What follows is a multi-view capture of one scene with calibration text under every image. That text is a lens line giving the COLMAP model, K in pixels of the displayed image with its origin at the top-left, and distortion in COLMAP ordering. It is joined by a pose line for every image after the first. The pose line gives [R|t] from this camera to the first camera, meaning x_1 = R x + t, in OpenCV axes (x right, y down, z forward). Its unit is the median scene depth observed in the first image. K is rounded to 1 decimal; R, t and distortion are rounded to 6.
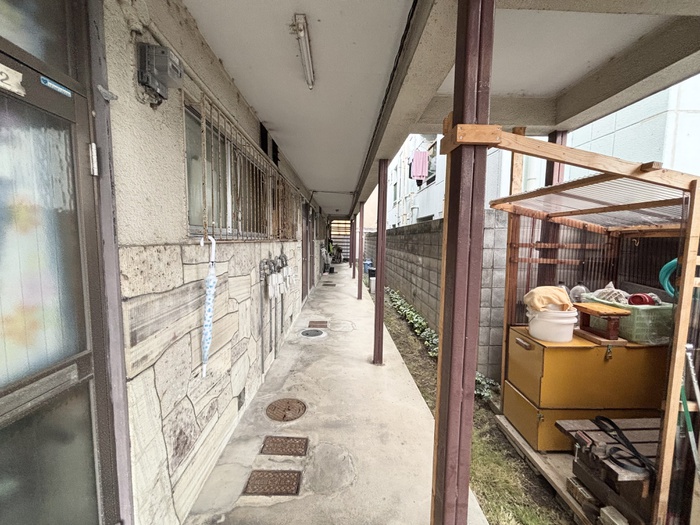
lens RADIAL K [[276.1, 0, 350.0], [0, 276.1, 262.5], [0, 0, 1]] dist [-0.000877, -0.000129]
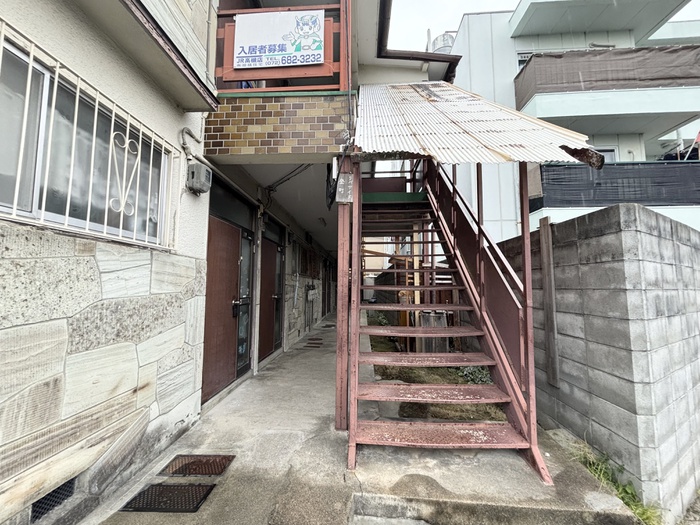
lens RADIAL K [[276.1, 0, 350.0], [0, 276.1, 262.5], [0, 0, 1]] dist [-0.000877, -0.000129]
pose [[0.996907, -0.018833, -0.076302, 0.188248], [0.005227, 0.984601, -0.174739, 0.162786], [0.078418, 0.173800, 0.981654, -1.005239]]
